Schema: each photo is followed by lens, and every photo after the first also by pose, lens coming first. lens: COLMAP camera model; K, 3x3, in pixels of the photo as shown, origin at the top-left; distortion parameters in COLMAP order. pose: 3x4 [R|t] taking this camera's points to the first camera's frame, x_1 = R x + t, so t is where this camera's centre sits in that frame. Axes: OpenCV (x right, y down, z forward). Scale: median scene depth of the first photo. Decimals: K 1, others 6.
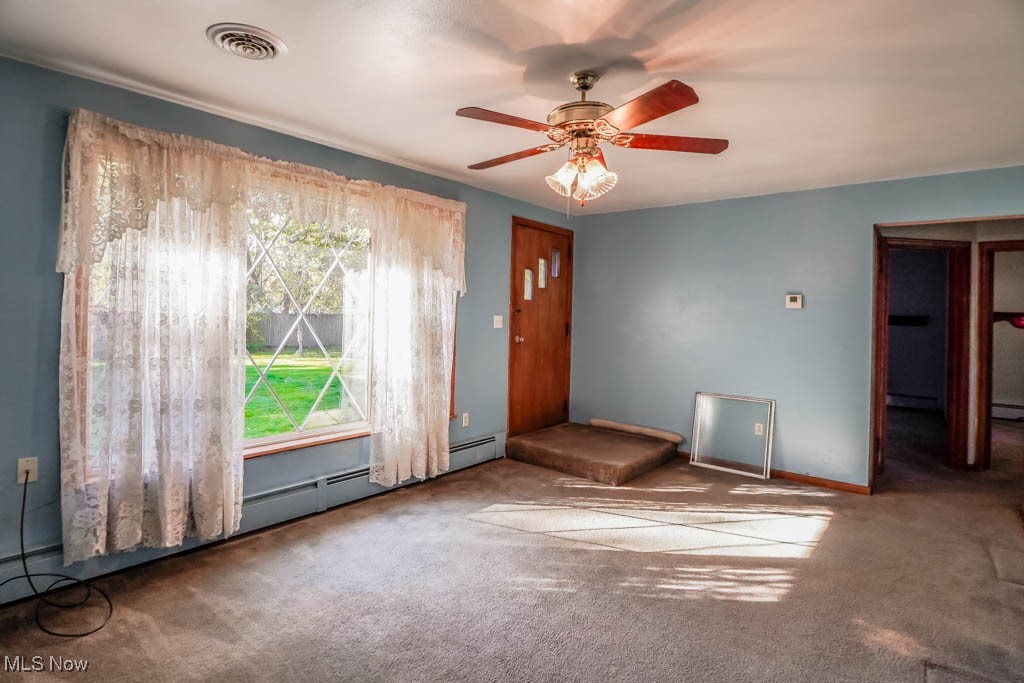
lens RADIAL K [[519.6, 0, 516.8], [0, 519.6, 314.2], [0, 0, 1]] dist [-0.024887, 0.000650]
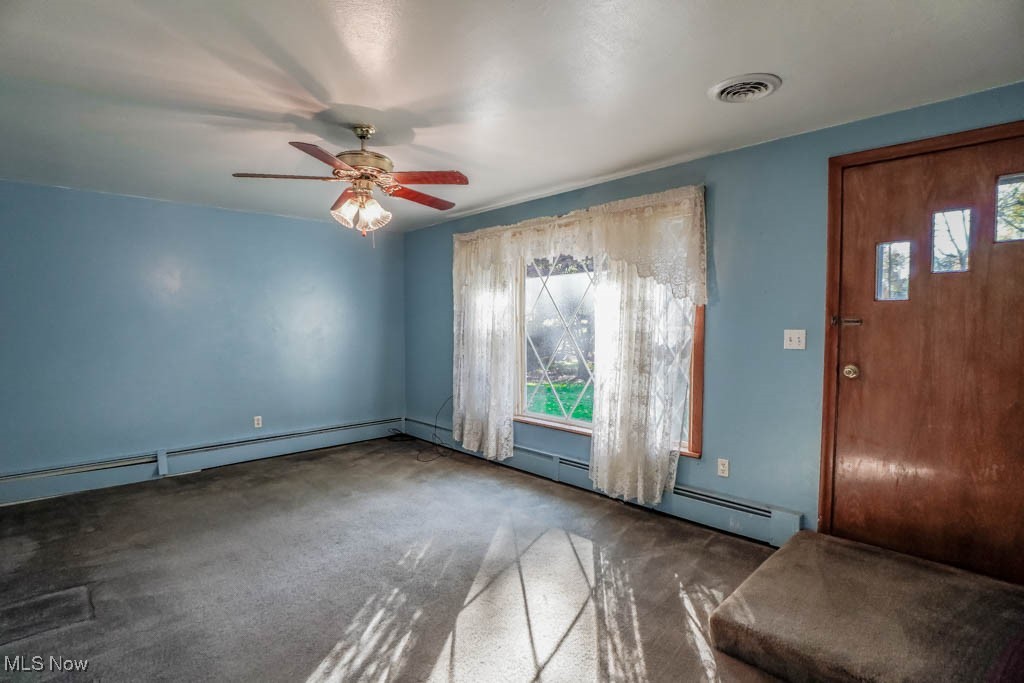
lens RADIAL K [[517.3, 0, 508.7], [0, 517.3, 352.2], [0, 0, 1]] dist [-0.029969, 0.000897]
pose [[-0.145797, 0.029600, -0.988872, 0.848348], [-0.012580, 0.999416, 0.031770, 0.019928], [0.989235, 0.017072, -0.145339, 0.999317]]
